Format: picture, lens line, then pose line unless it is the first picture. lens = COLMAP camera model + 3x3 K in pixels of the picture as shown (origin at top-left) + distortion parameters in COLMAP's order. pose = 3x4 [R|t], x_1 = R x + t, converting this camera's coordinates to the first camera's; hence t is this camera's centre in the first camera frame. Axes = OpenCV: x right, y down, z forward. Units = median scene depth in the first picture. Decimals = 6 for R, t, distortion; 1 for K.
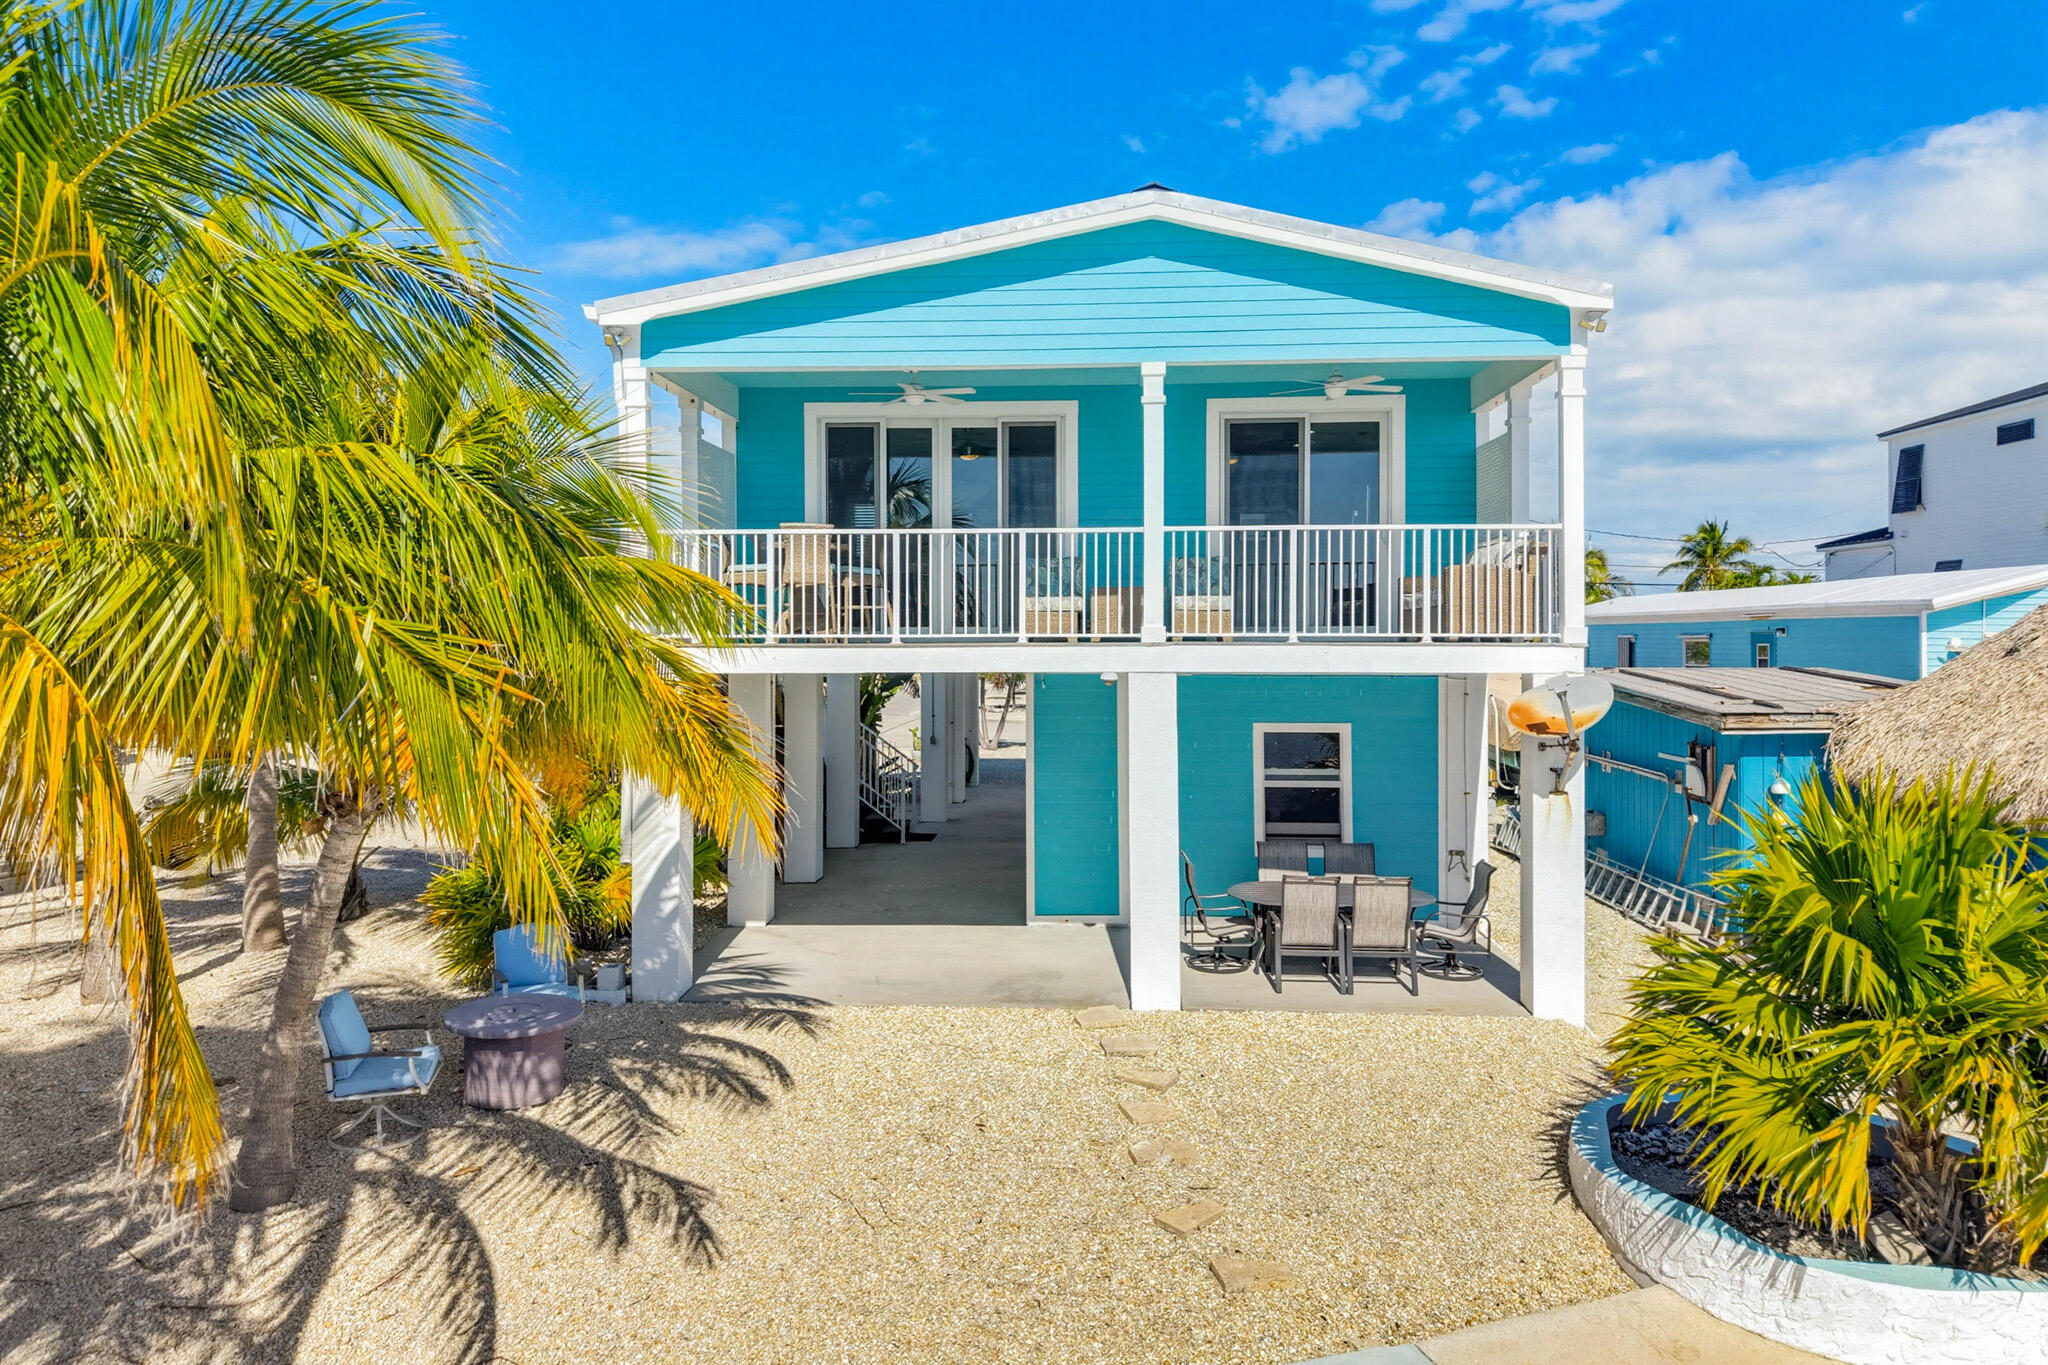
lens RADIAL K [[1379.1, 0, 1054.1], [0, 1379.1, 679.7], [0, 0, 1]] dist [0.034874, -0.053885]
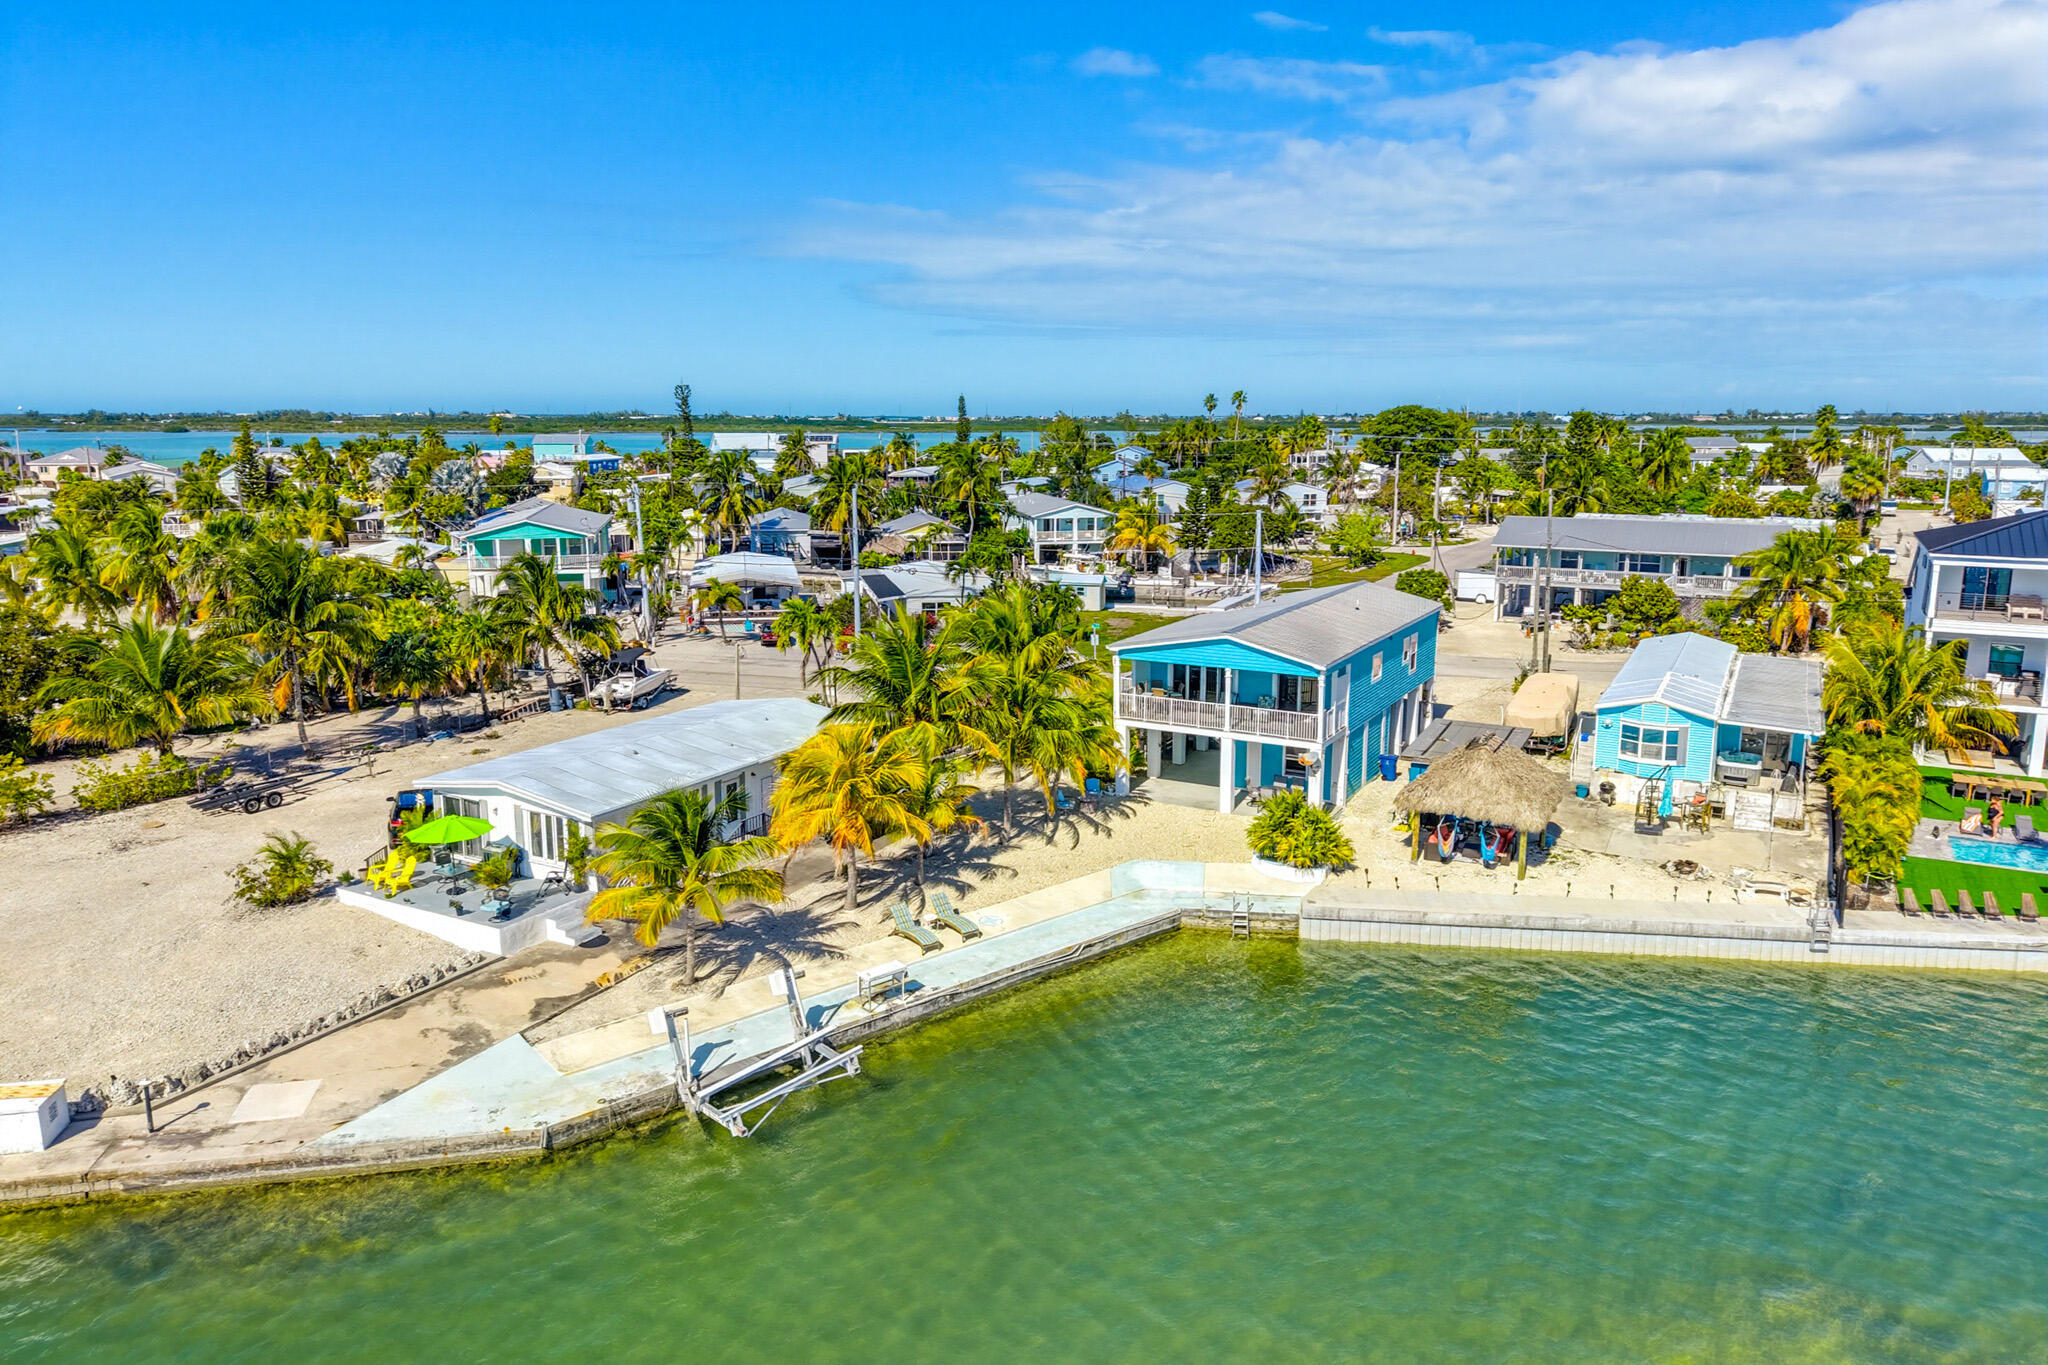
lens RADIAL K [[1379.1, 0, 1054.1], [0, 1379.1, 679.7], [0, 0, 1]] dist [0.034874, -0.053885]
pose [[0.899191, 0.082906, -0.429631, 1.471547], [-0.016742, 0.987686, 0.155553, -0.866046], [0.437237, -0.132679, 0.889506, -3.137936]]
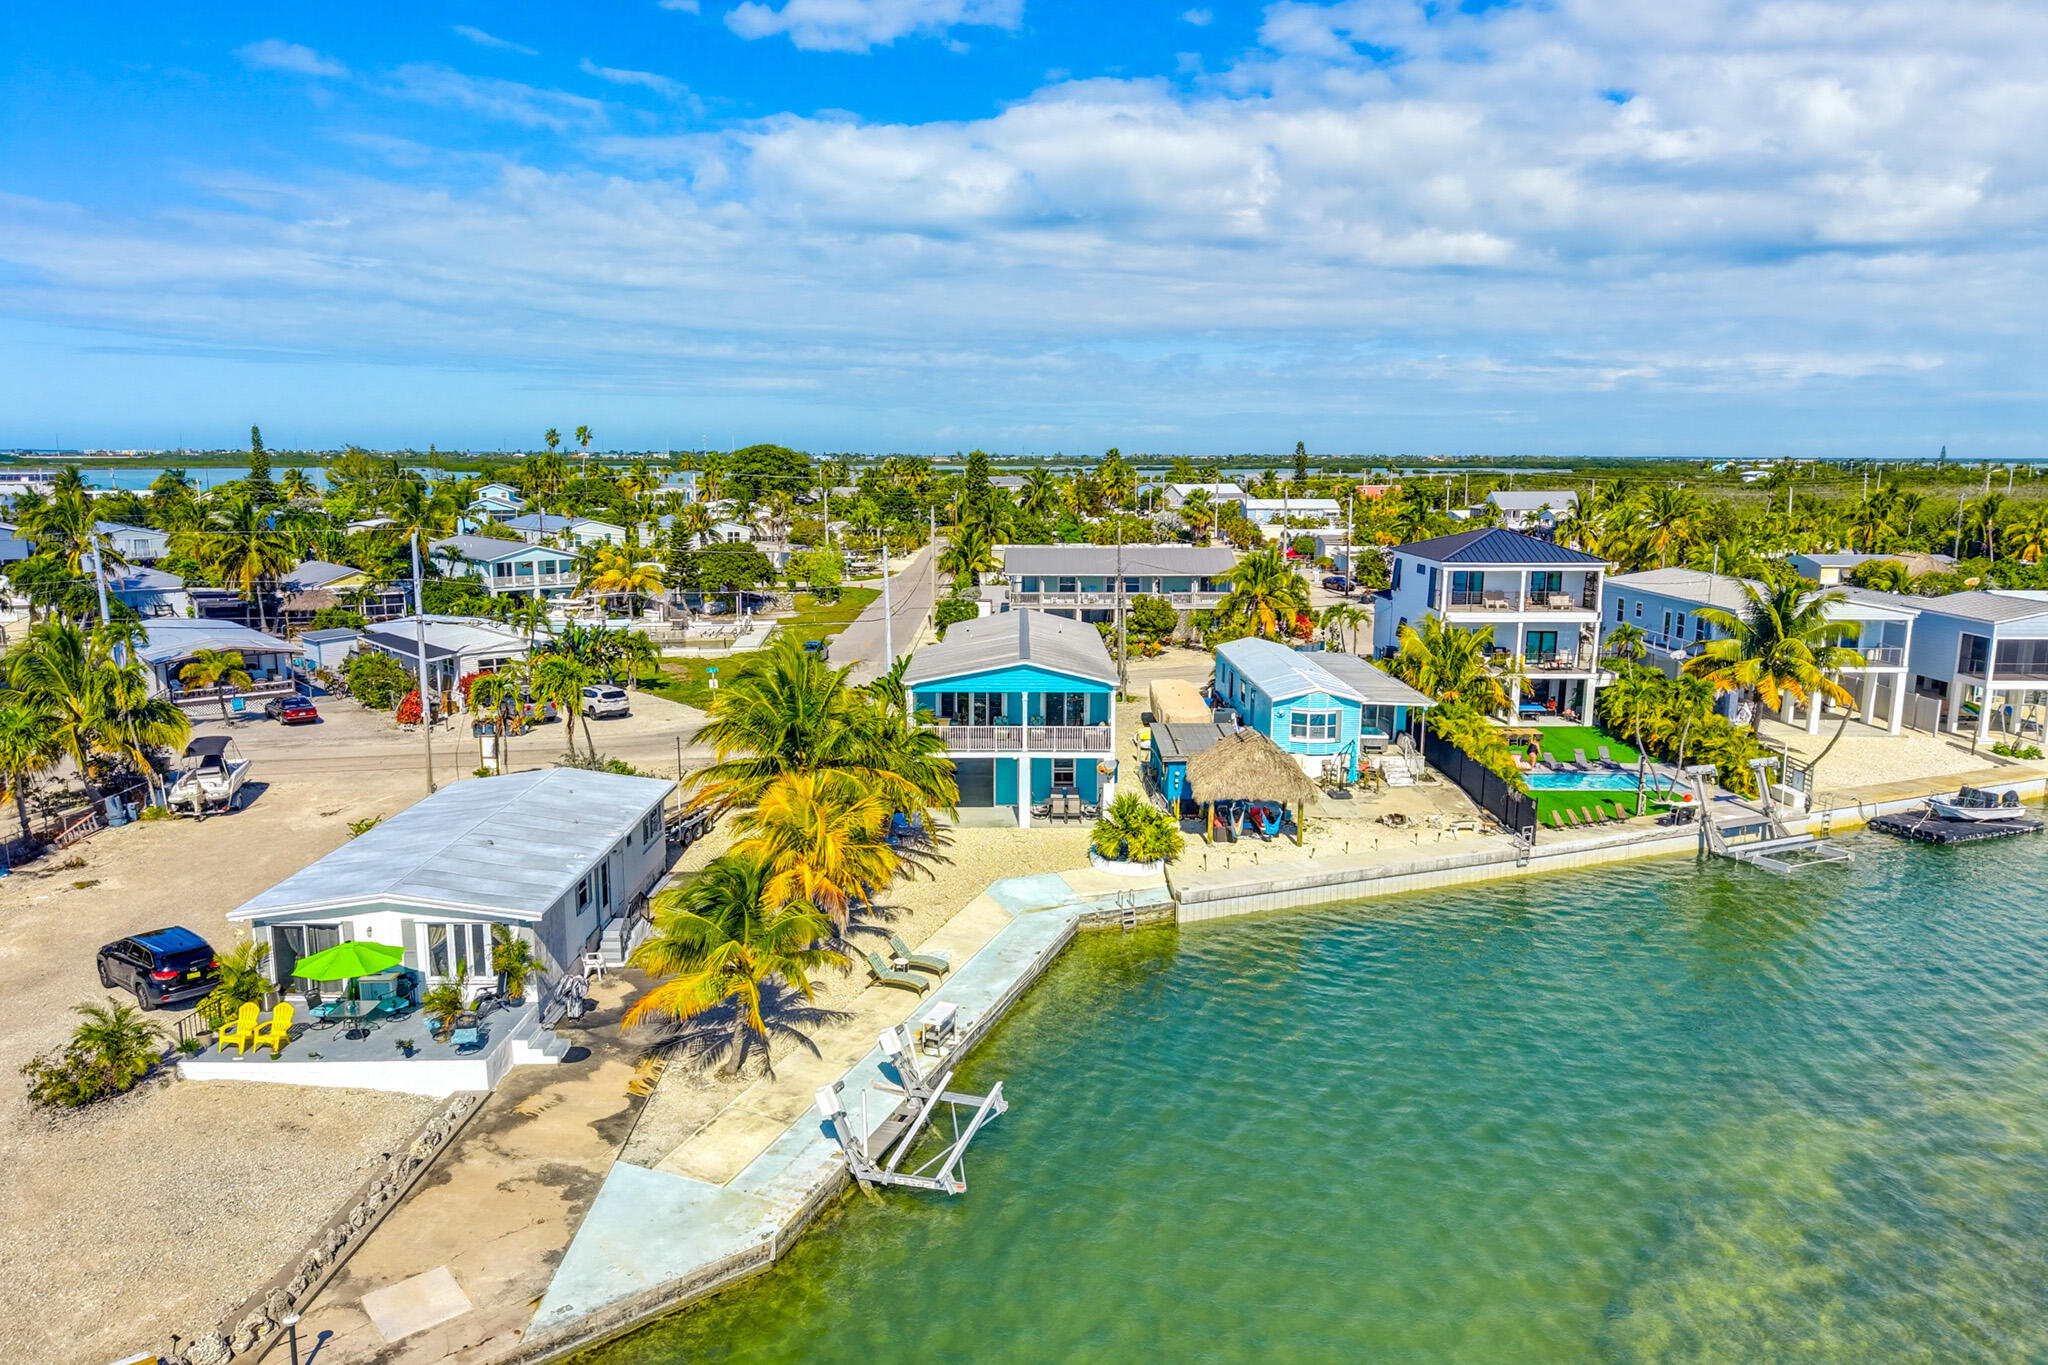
lens RADIAL K [[1379.1, 0, 1054.1], [0, 1379.1, 679.7], [0, 0, 1]] dist [0.034874, -0.053885]
pose [[0.996718, -0.006840, 0.080657, -0.206788], [-0.003250, 0.992238, 0.124312, -0.854110], [-0.080881, -0.124166, 0.988960, -3.631335]]
